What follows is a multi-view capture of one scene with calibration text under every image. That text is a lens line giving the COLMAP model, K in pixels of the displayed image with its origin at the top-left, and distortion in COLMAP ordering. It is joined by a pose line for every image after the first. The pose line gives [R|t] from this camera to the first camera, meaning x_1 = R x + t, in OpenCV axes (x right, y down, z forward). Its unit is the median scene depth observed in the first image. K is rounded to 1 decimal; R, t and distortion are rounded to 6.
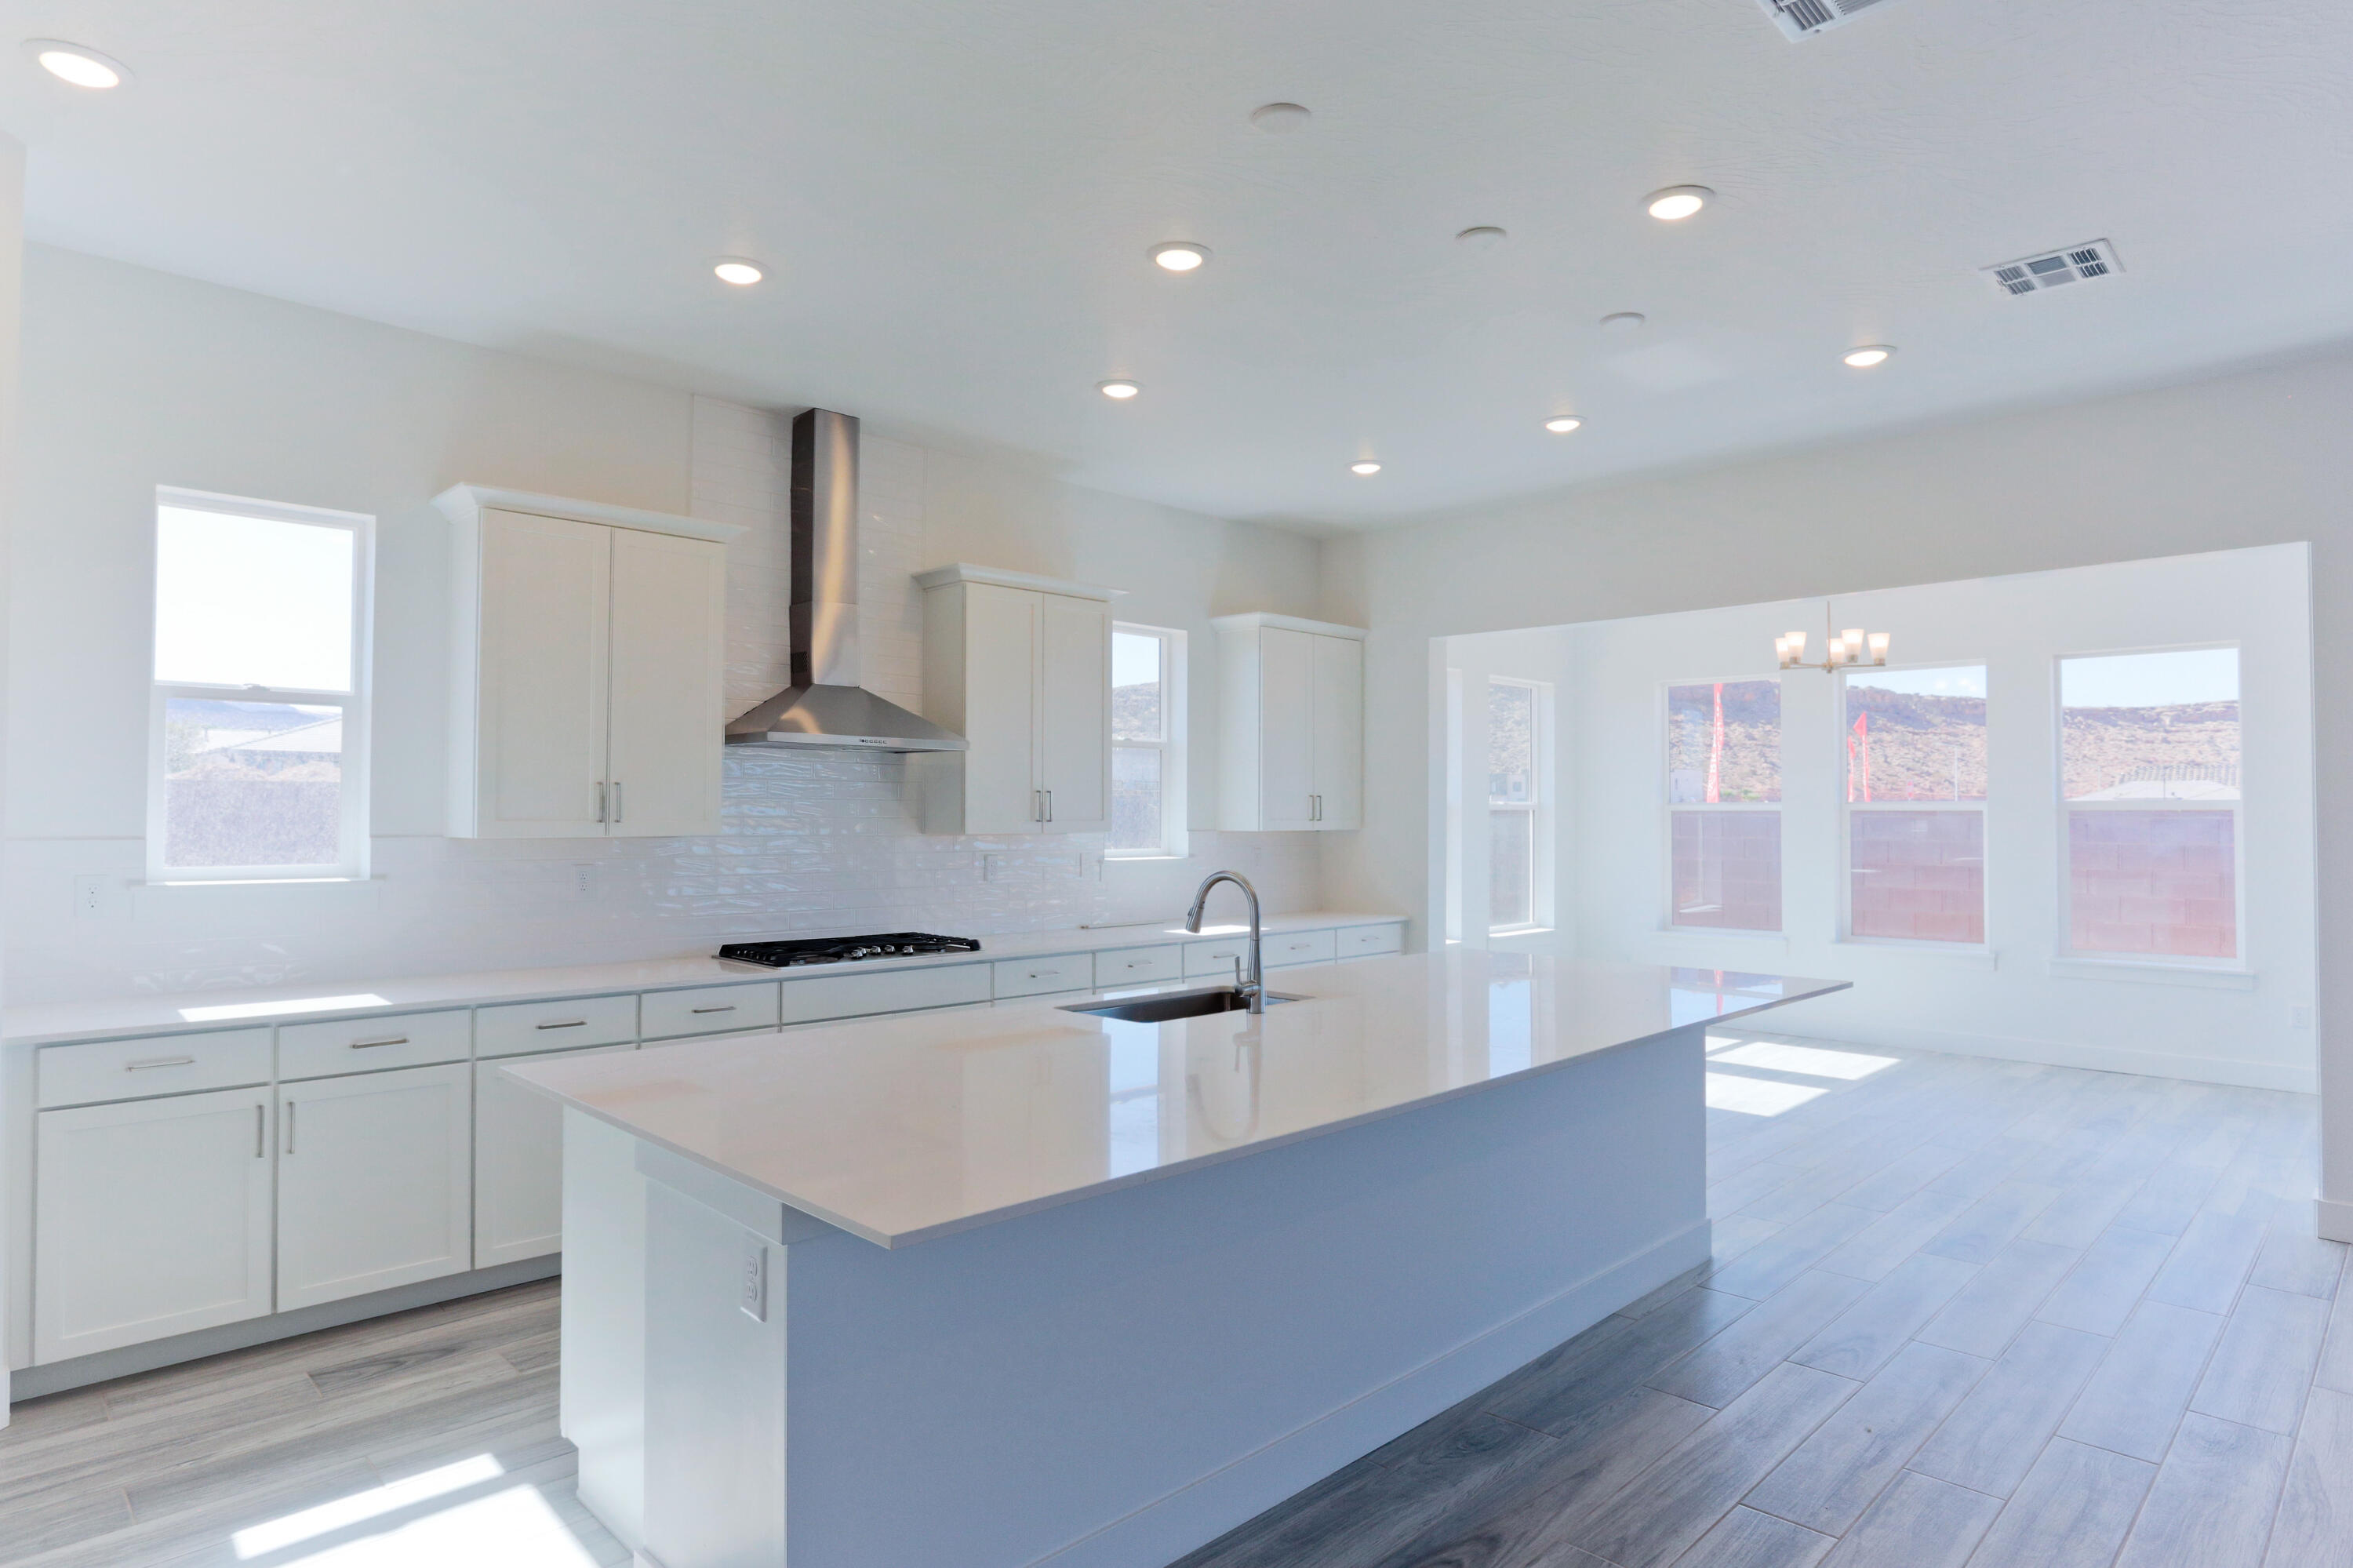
lens RADIAL K [[1315.4, 0, 1158.6], [0, 1315.4, 787.0], [0, 0, 1]] dist [-0.030862, 0.019766]
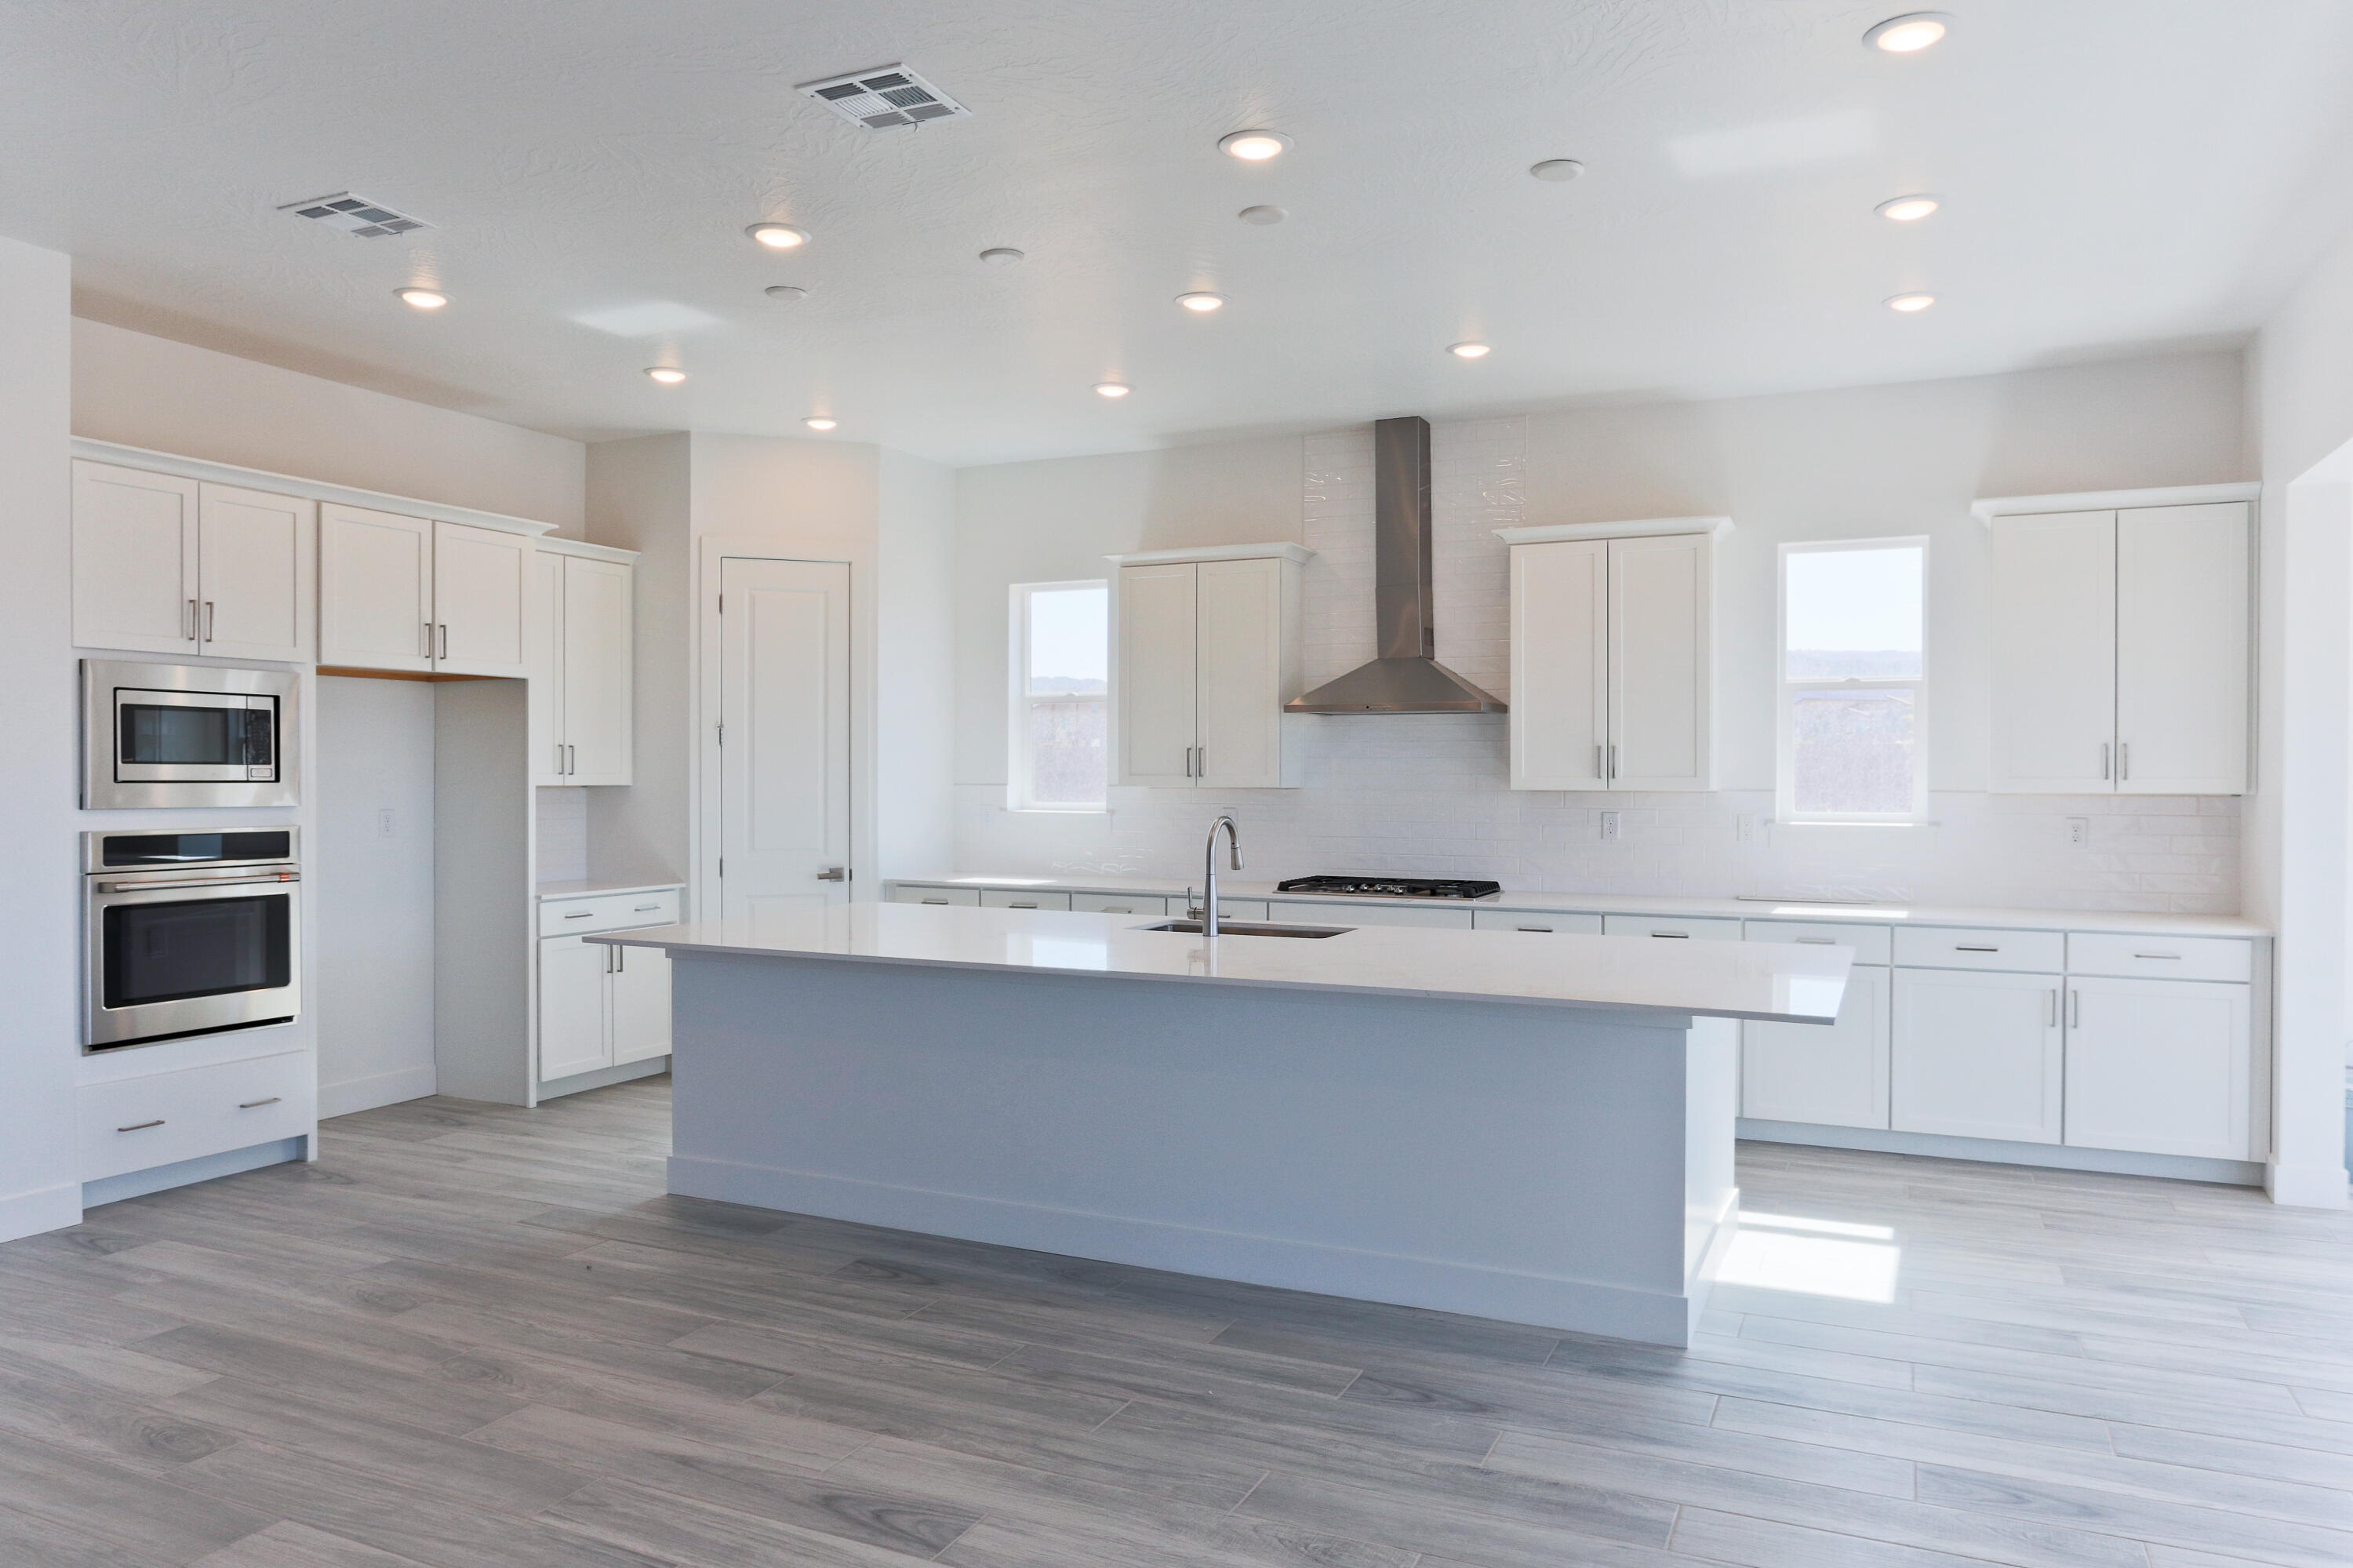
lens RADIAL K [[1557.0, 0, 1176.3], [0, 1557.0, 776.3], [0, 0, 1]] dist [-0.025165, 0.002382]
pose [[0.340090, 0.003558, -0.940386, 1.240401], [0.021933, 0.999691, 0.011714, 0.006214], [0.940137, -0.024610, 0.339906, 0.440006]]
